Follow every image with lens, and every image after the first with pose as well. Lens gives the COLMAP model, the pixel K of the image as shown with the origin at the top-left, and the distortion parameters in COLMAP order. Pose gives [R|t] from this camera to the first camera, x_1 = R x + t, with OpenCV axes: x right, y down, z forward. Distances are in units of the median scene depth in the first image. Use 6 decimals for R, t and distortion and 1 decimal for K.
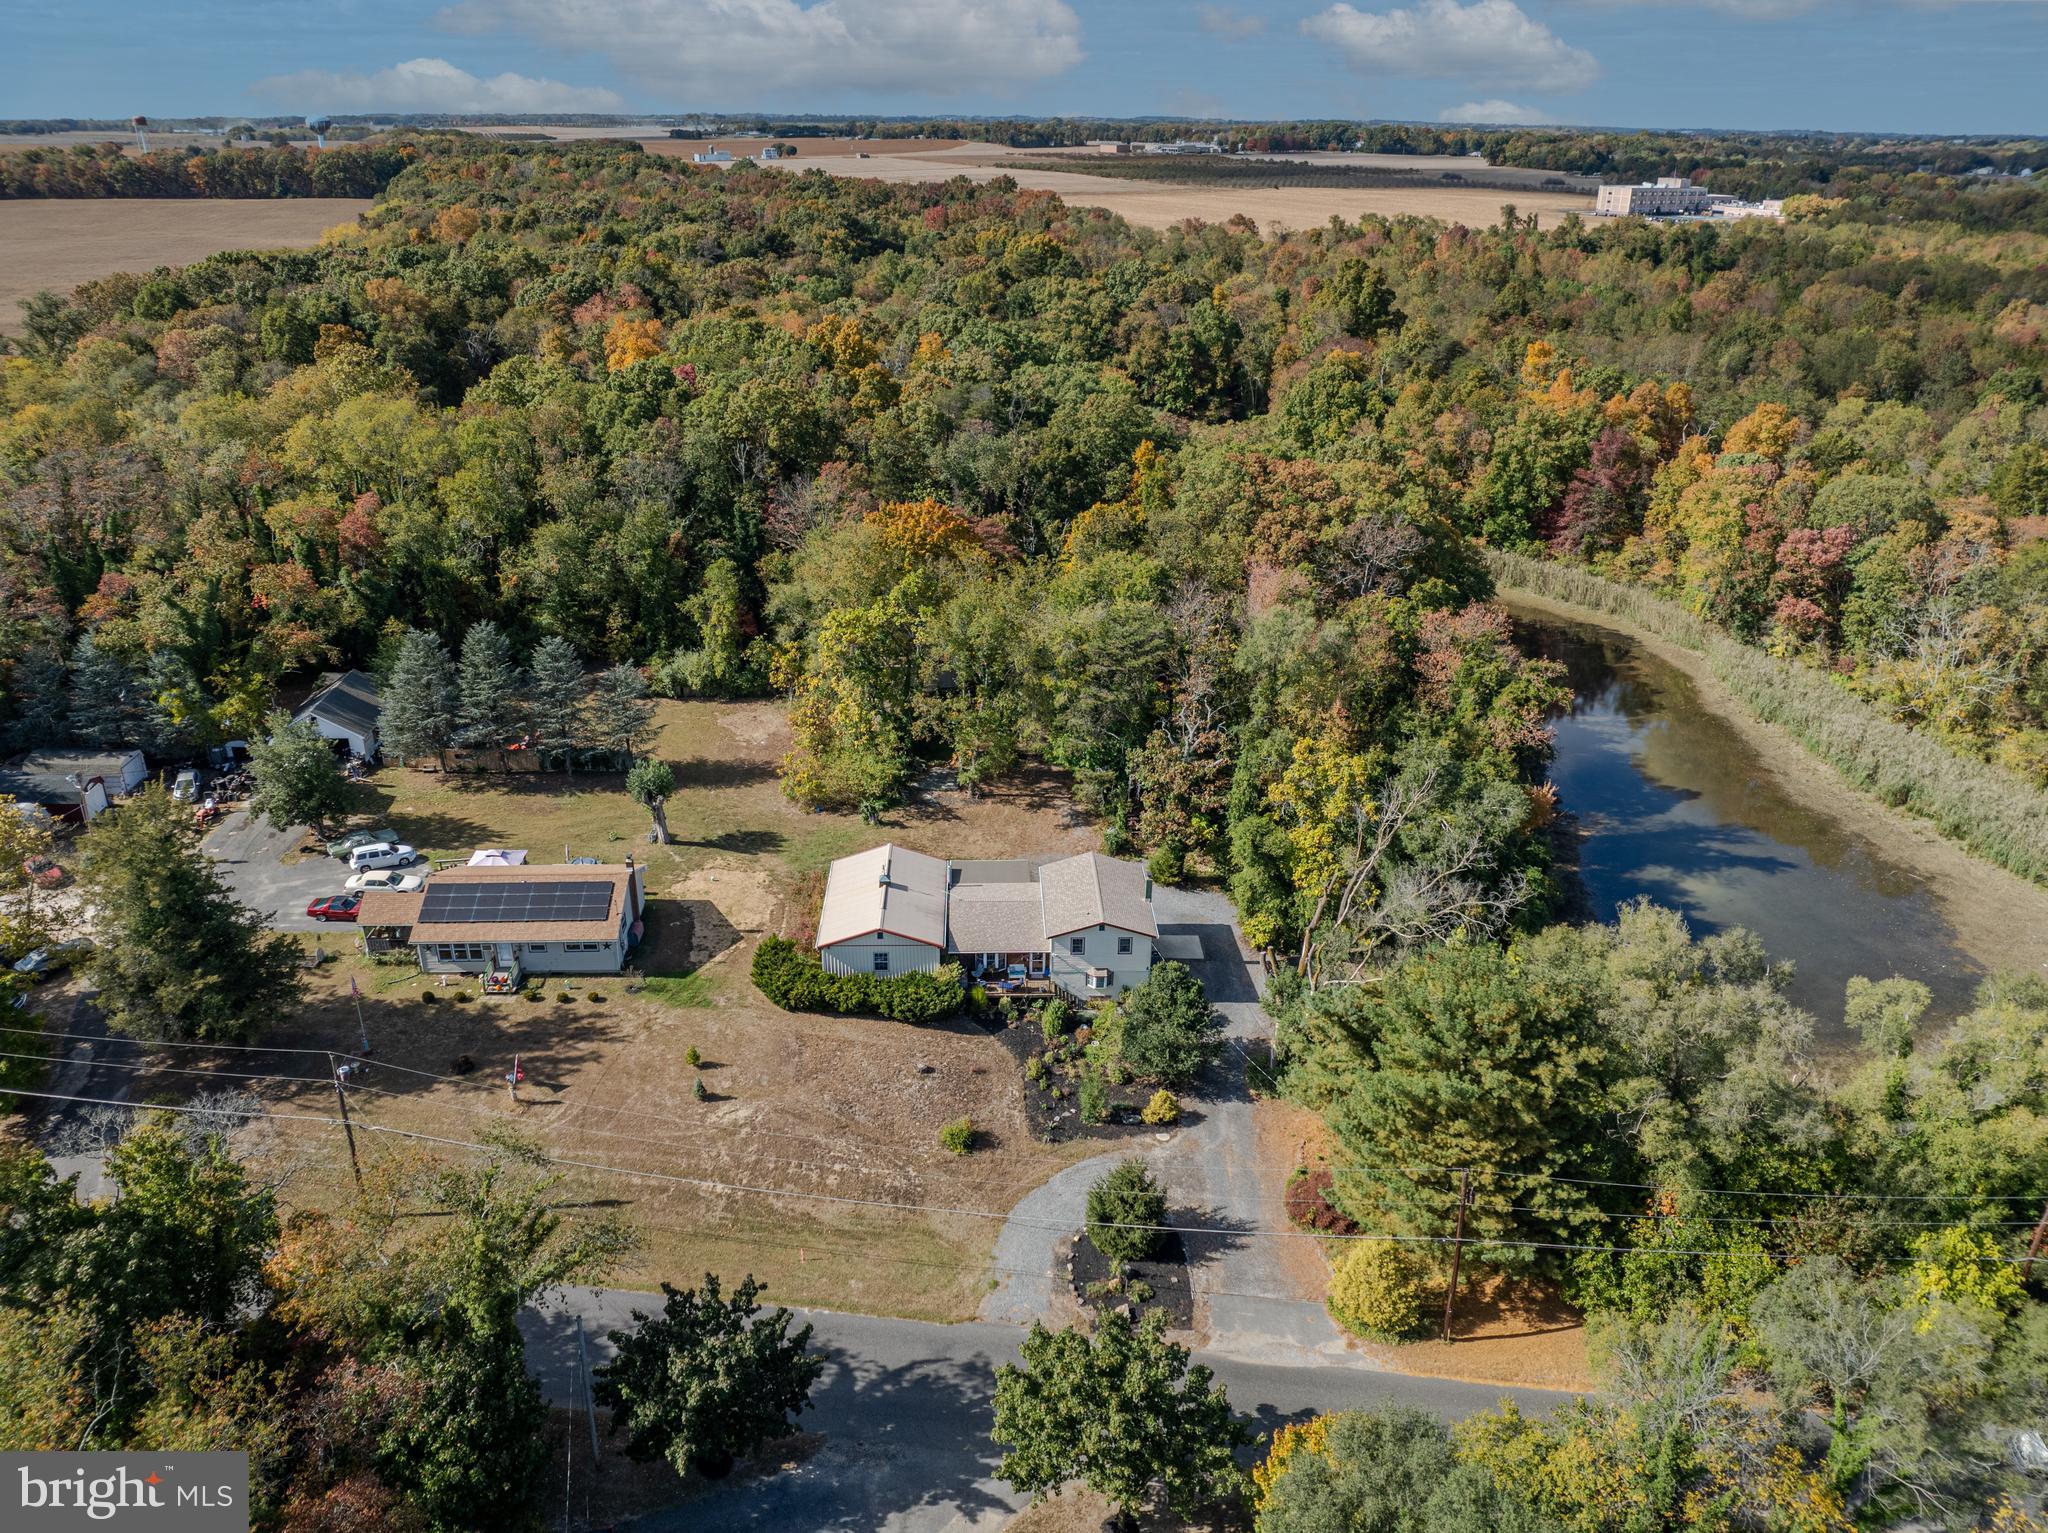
lens RADIAL K [[1453.5, 0, 1020.2], [0, 1453.5, 768.4], [0, 0, 1]] dist [-0.037402, 0.000142]
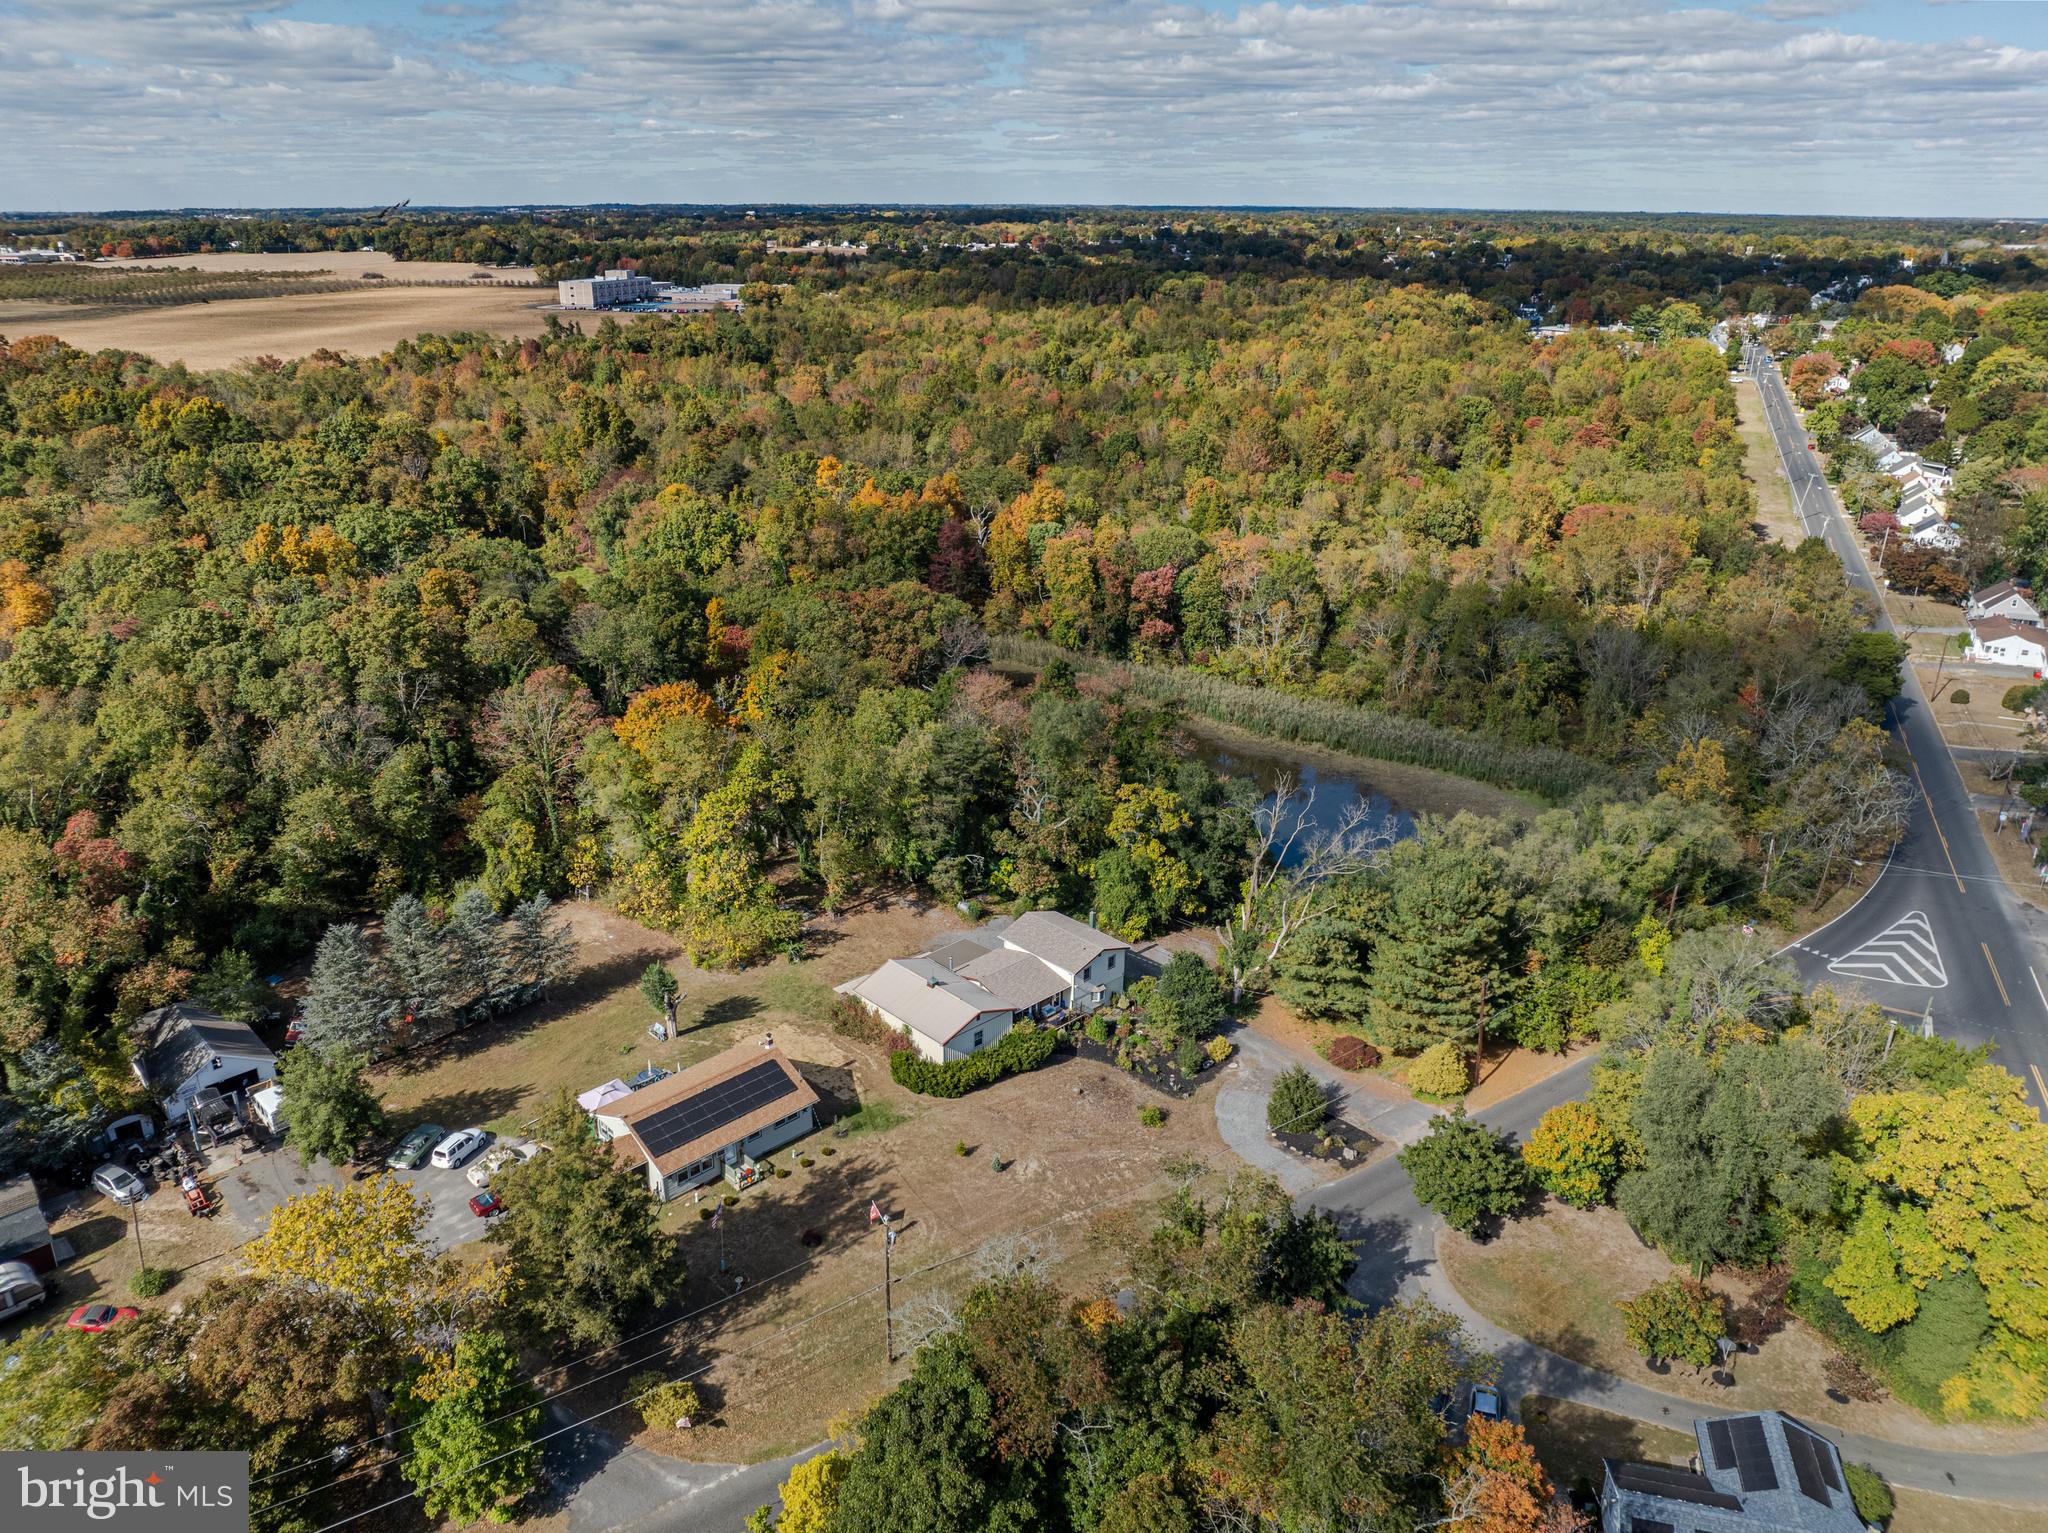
lens RADIAL K [[1453.5, 0, 1020.2], [0, 1453.5, 768.4], [0, 0, 1]] dist [-0.037402, 0.000142]
pose [[0.744451, -0.251057, 0.618679, -0.653778], [0.279314, 0.958739, 0.052955, -0.122615], [-0.606446, 0.133383, 0.783857, -0.032162]]
